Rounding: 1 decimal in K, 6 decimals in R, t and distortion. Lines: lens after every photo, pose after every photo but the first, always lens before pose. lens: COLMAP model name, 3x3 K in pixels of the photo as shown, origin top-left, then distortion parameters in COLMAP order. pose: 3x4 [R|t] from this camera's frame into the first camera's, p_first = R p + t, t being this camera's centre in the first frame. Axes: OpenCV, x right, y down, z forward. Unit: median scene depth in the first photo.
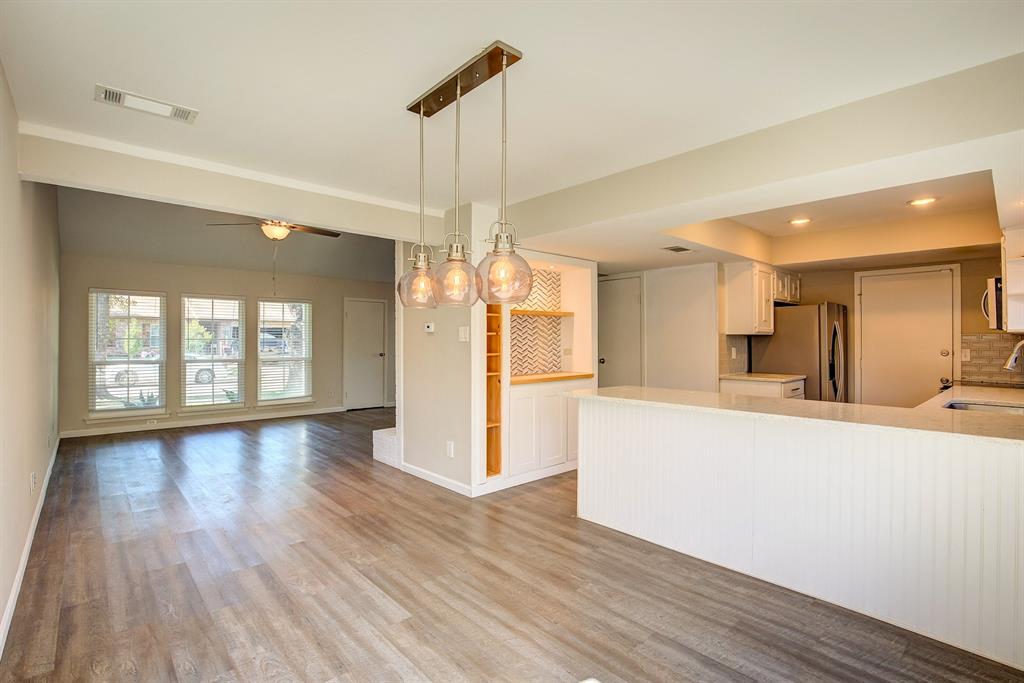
lens RADIAL K [[474.7, 0, 512.0], [0, 474.7, 341.5], [0, 0, 1]] dist [-0.028414, 0.000690]
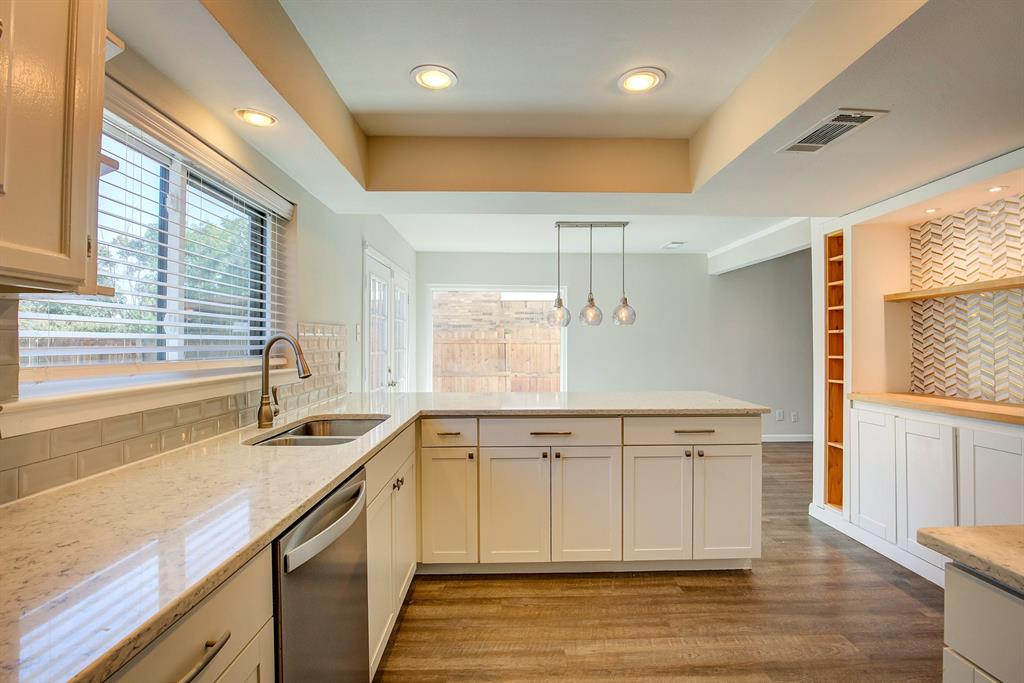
lens RADIAL K [[490.4, 0, 515.0], [0, 490.4, 340.2], [0, 0, 1]] dist [-0.026742, 0.000740]
pose [[-0.648660, -0.008356, -0.761033, 0.796209], [-0.000669, 0.999946, -0.010409, 0.005990], [0.761078, -0.006243, -0.648630, 0.950912]]
